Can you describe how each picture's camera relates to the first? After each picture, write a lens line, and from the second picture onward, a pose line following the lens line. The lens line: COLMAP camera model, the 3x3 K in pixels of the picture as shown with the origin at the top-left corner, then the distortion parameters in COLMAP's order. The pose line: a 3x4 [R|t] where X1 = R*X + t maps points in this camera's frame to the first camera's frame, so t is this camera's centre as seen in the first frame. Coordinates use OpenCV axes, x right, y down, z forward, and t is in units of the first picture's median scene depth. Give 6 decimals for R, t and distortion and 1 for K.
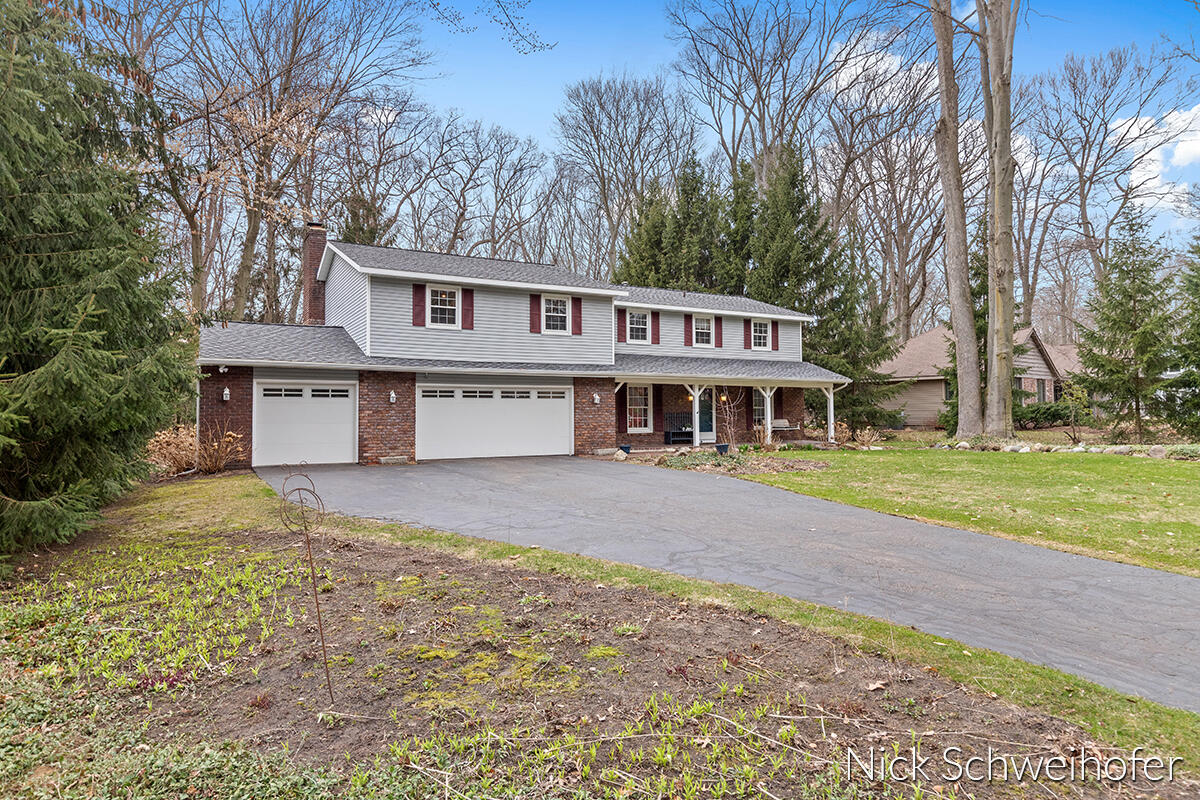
lens RADIAL K [[774.6, 0, 609.4], [0, 774.6, 398.4], [0, 0, 1]] dist [-0.007704, -0.000443]
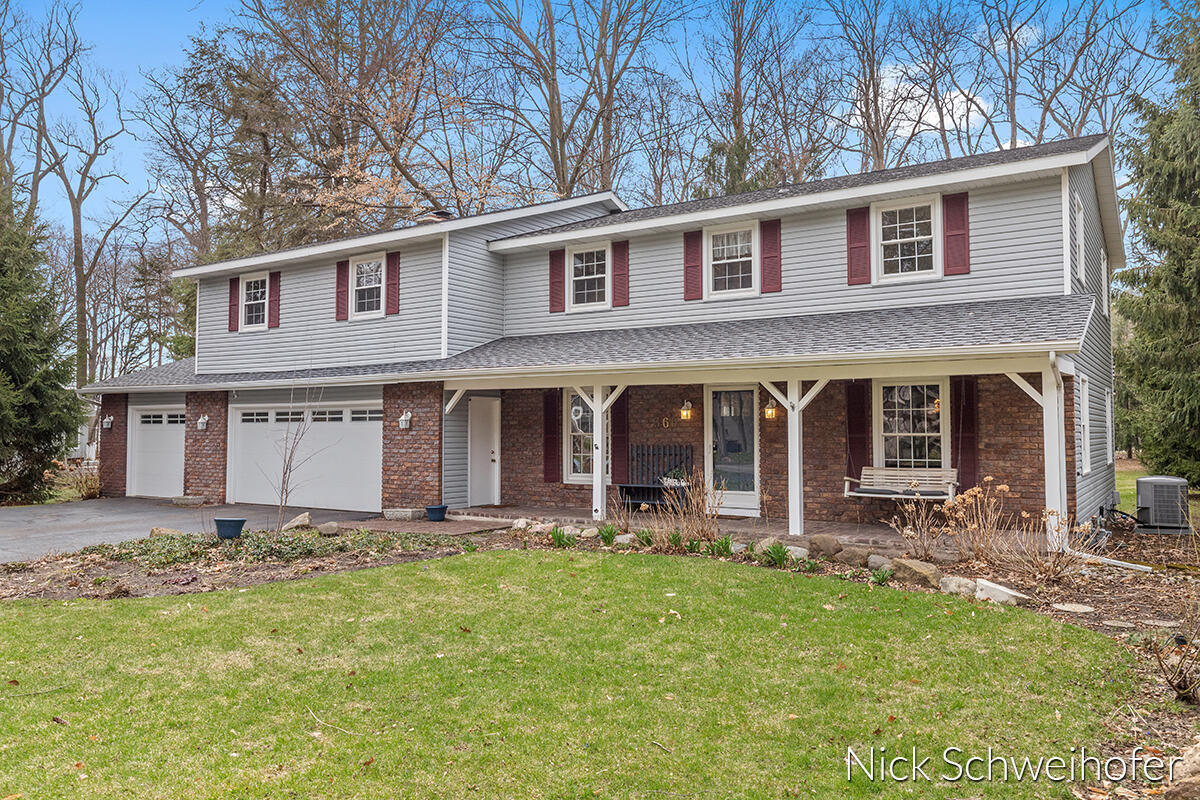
lens RADIAL K [[900.0, 0, 597.2], [0, 900.0, 401.8], [0, 0, 1]] dist [-0.000886, -0.002444]
pose [[0.419184, -0.025701, -0.907538, 0.664589], [0.017017, 0.999646, -0.020449, 0.002525], [0.907742, -0.006872, 0.419473, 0.863394]]
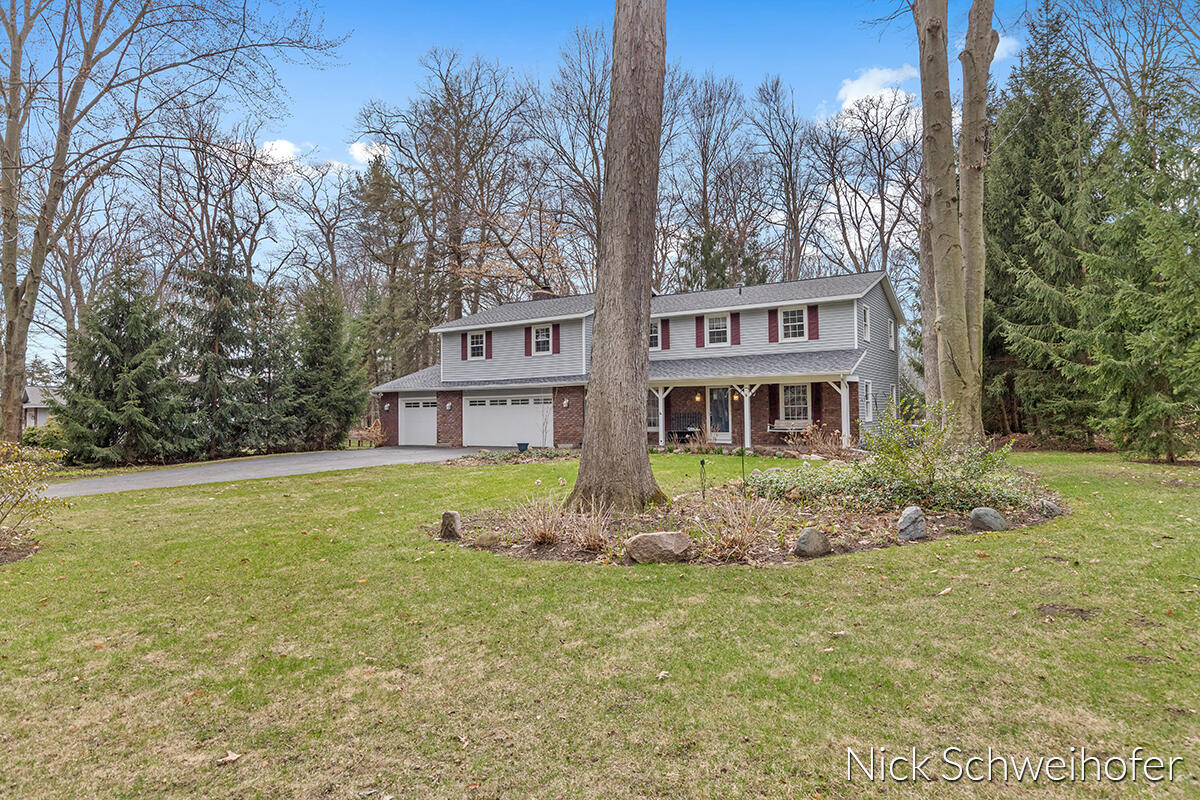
lens RADIAL K [[685.8, 0, 607.2], [0, 685.8, 400.1], [0, 0, 1]] dist [0.000402, -0.000553]
pose [[0.441304, -0.018572, -0.897166, 1.014580], [0.029591, 0.999543, -0.006136, 0.003553], [0.896870, -0.023840, 0.441652, 0.586105]]
